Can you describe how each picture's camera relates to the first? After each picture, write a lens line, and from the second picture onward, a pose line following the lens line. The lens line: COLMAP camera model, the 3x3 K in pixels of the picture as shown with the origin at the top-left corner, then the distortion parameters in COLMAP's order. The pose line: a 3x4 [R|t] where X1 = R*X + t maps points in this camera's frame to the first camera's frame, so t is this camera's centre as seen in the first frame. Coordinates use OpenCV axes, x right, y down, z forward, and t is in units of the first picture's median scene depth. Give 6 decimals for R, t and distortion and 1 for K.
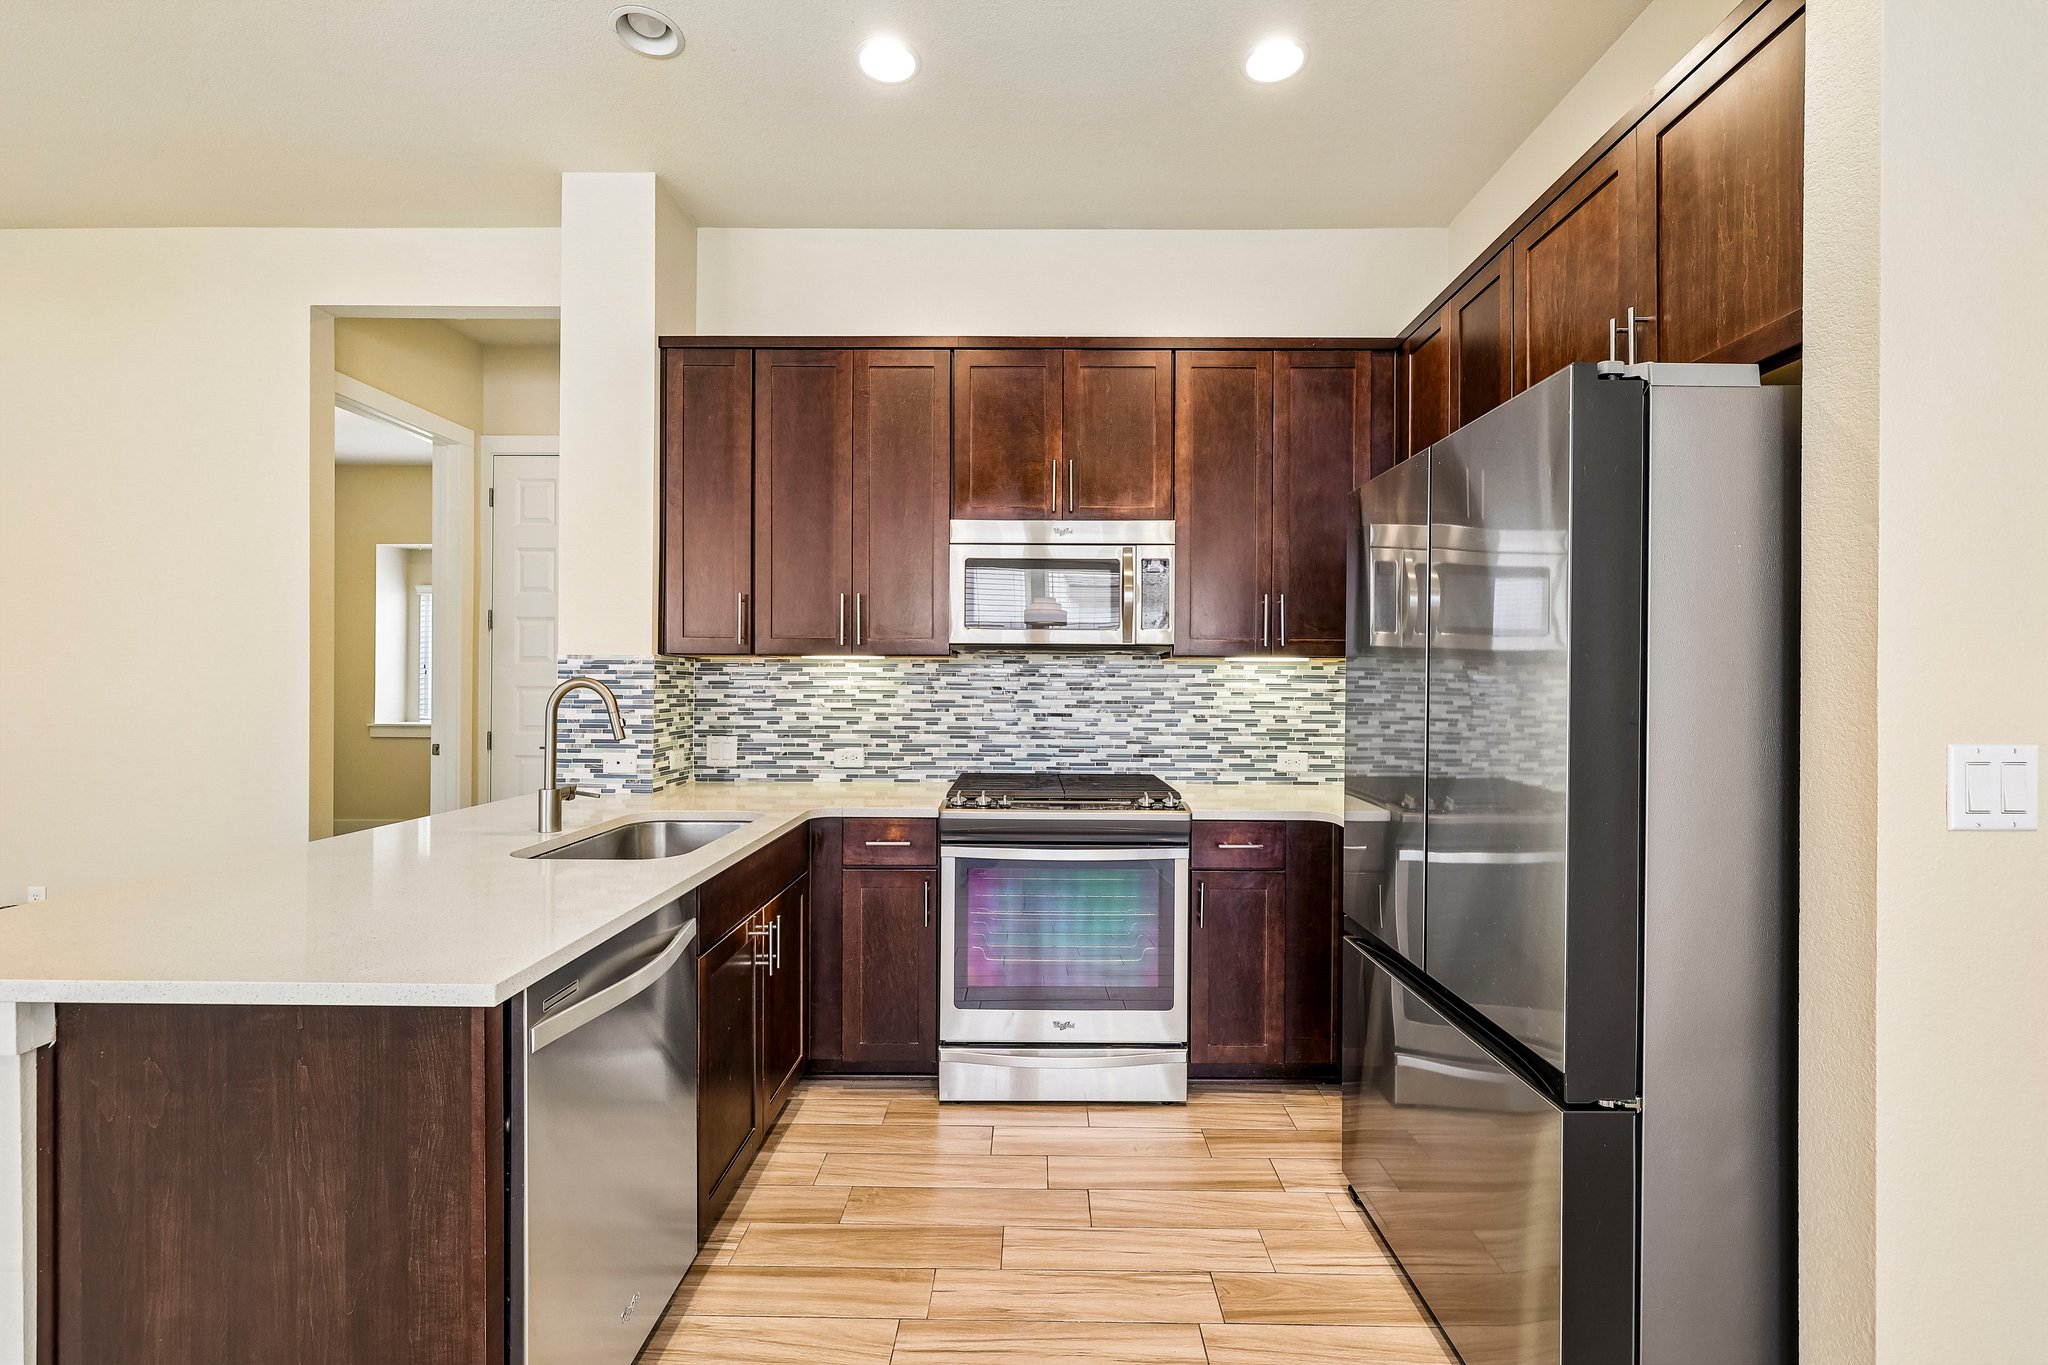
lens RADIAL K [[864.9, 0, 1024.0], [0, 864.9, 682.5], [0, 0, 1]] dist [-0.000184, 0.000039]
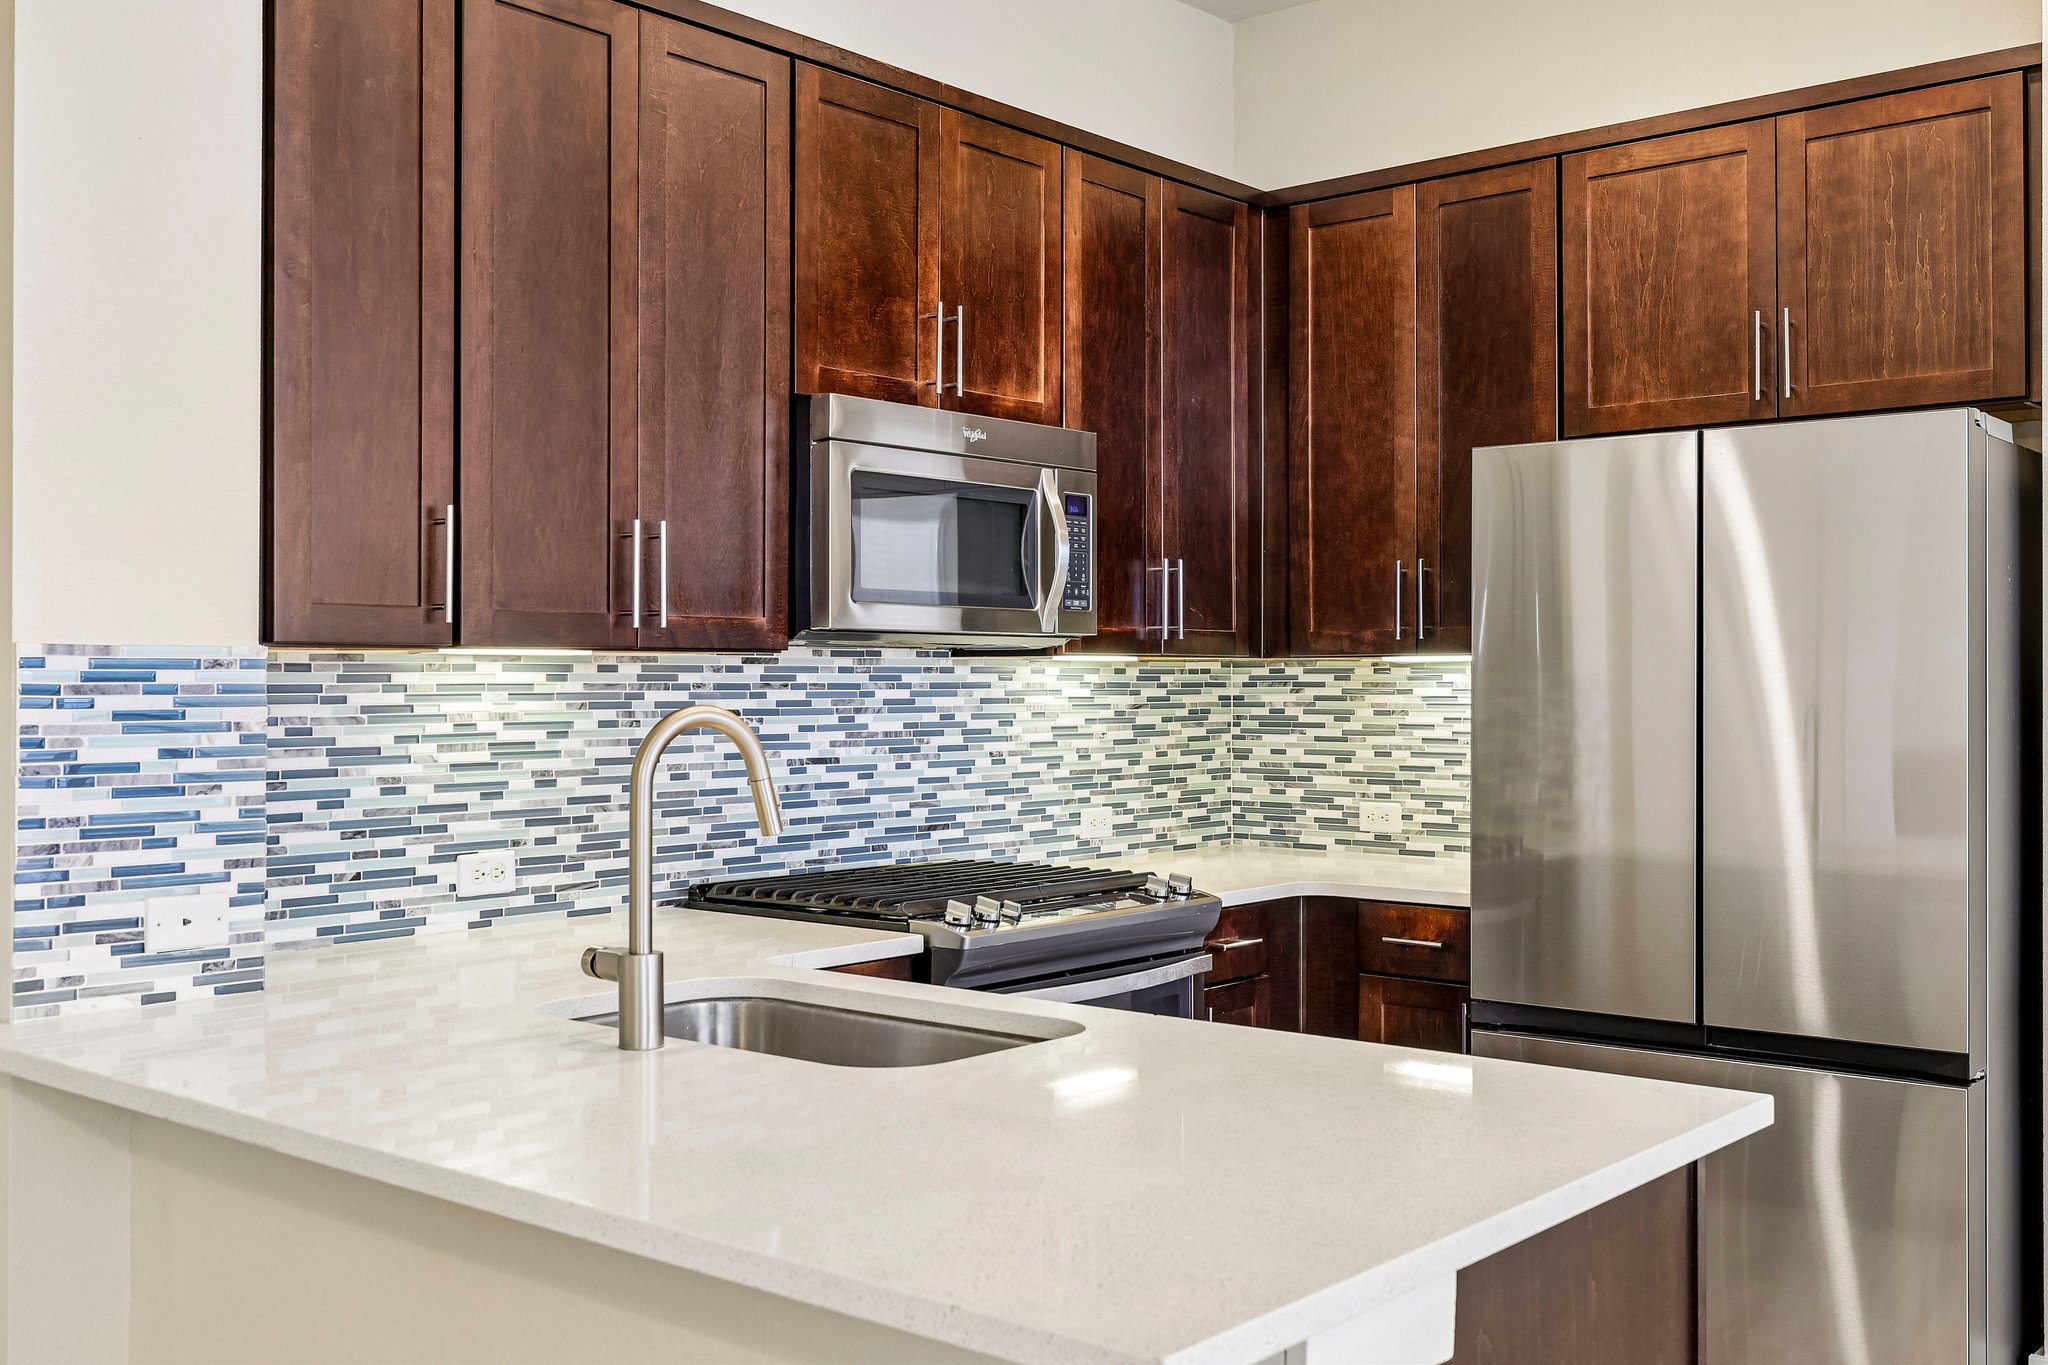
lens RADIAL K [[2006.0, 0, 1024.0], [0, 2006.0, 682.5], [0, 0, 1]] dist [0.019487, -0.076934]
pose [[0.638218, -0.007051, 0.769824, -0.831449], [0.005886, 0.999974, 0.004280, -0.015186], [-0.769834, 0.001799, 0.638242, 0.117988]]
